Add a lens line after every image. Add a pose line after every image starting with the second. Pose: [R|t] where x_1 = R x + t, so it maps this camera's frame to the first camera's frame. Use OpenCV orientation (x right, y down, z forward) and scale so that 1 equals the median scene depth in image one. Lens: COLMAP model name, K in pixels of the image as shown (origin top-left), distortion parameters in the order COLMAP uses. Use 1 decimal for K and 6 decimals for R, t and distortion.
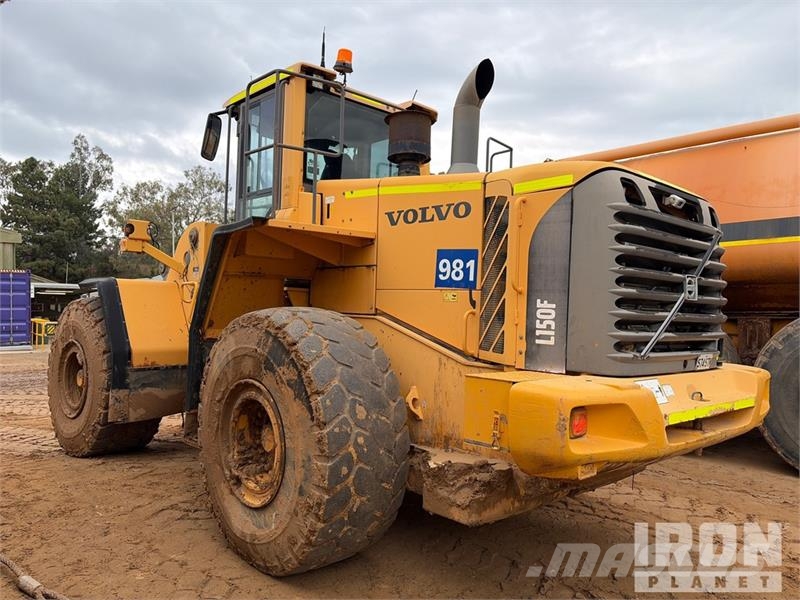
lens RADIAL K [[611.7, 0, 400.0], [0, 611.7, 300.0], [0, 0, 1]] dist [0.018328, -0.005790]
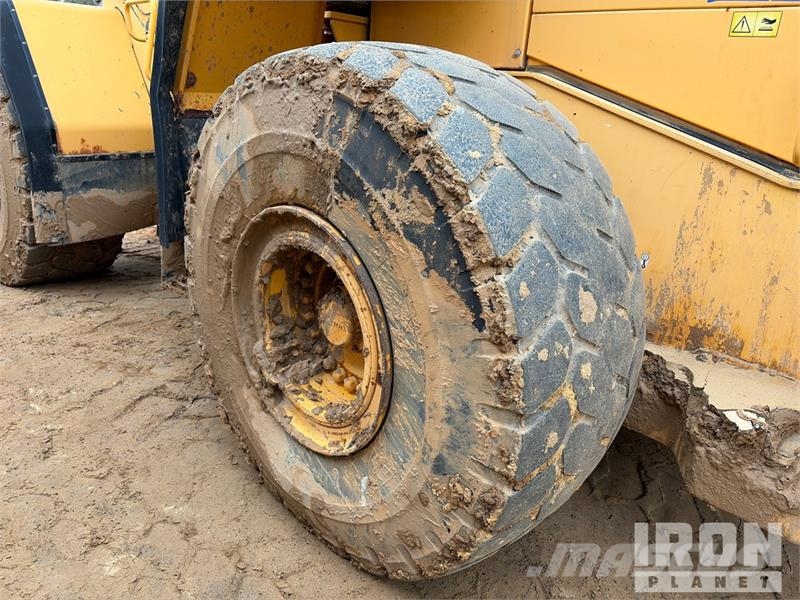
lens RADIAL K [[592.6, 0, 395.2], [0, 592.6, 297.7], [0, 0, 1]] dist [0.064568, -0.077160]
pose [[0.998985, 0.012181, 0.043362, -0.188977], [-0.026766, 0.934846, 0.354043, 0.032330], [-0.036225, -0.354844, 0.934223, 0.552479]]
